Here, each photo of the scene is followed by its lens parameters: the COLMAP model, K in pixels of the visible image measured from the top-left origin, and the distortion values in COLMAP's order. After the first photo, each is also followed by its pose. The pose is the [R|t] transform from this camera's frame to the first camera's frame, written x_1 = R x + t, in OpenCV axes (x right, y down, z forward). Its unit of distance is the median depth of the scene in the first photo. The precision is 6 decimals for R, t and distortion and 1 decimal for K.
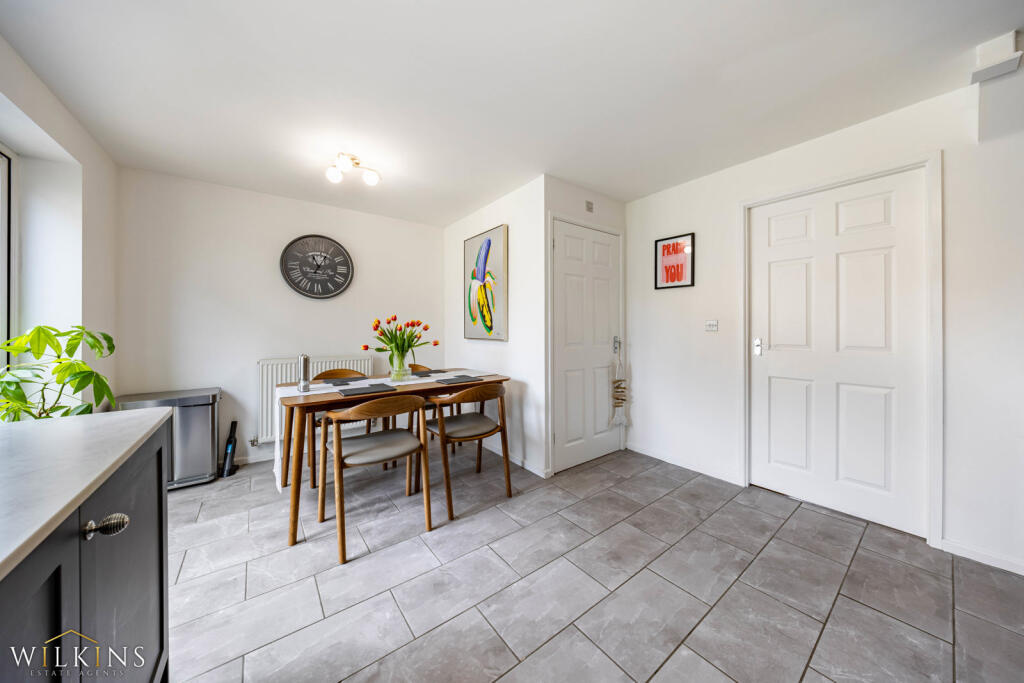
lens RADIAL K [[339.4, 0, 514.5], [0, 339.4, 328.0], [0, 0, 1]] dist [-0.000735, -0.000033]
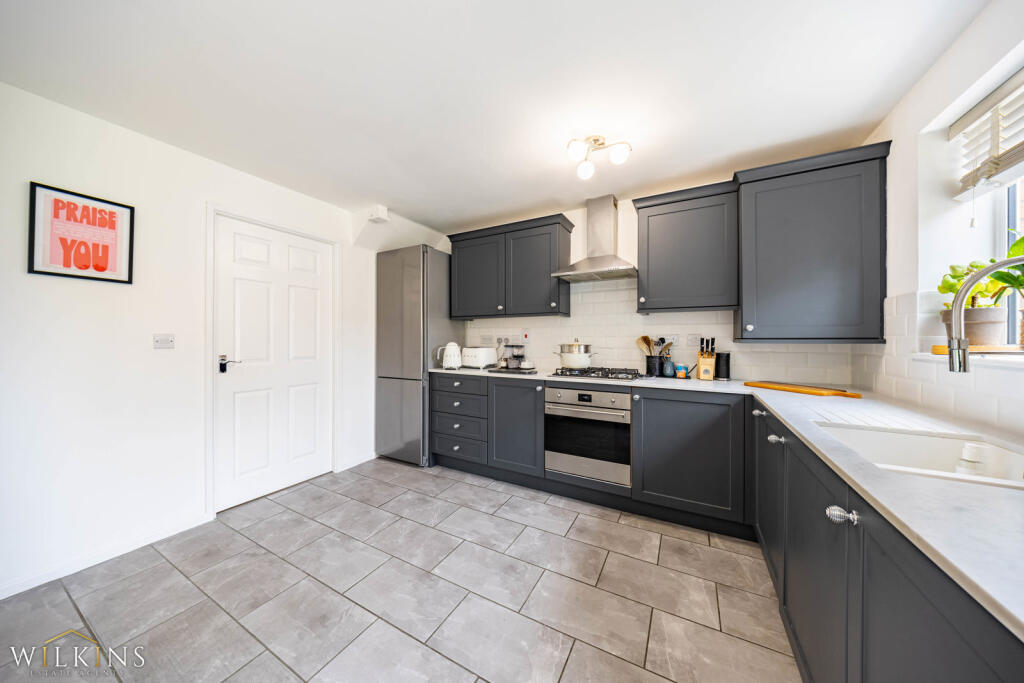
lens RADIAL K [[331.7, 0, 509.5], [0, 331.7, 336.4], [0, 0, 1]] dist [-0.000603, -0.000005]
pose [[-0.401118, 0.009269, 0.915979, -0.487366], [0.000328, 0.999950, -0.009974, -0.011302], [-0.916026, -0.003700, -0.401101, 0.686324]]
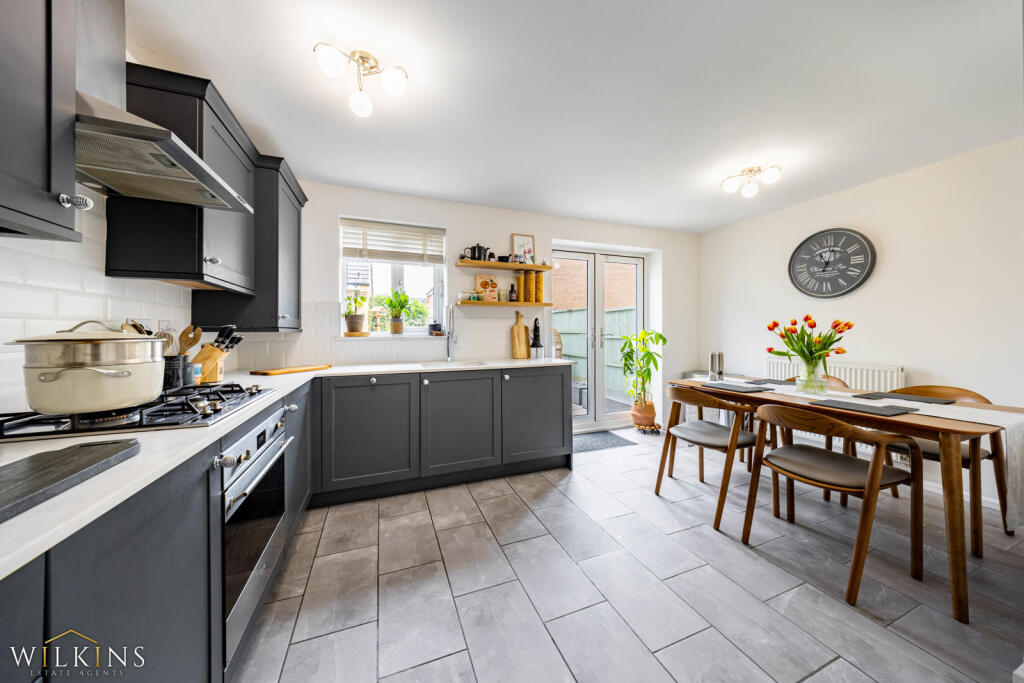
lens RADIAL K [[331.7, 0, 509.5], [0, 331.7, 336.4], [0, 0, 1]] dist [-0.000603, -0.000005]
pose [[-0.278718, 0.012981, -0.960285, 0.746811], [0.004707, 0.999915, 0.012151, 0.003624], [0.960361, -0.001133, -0.278755, 0.587196]]
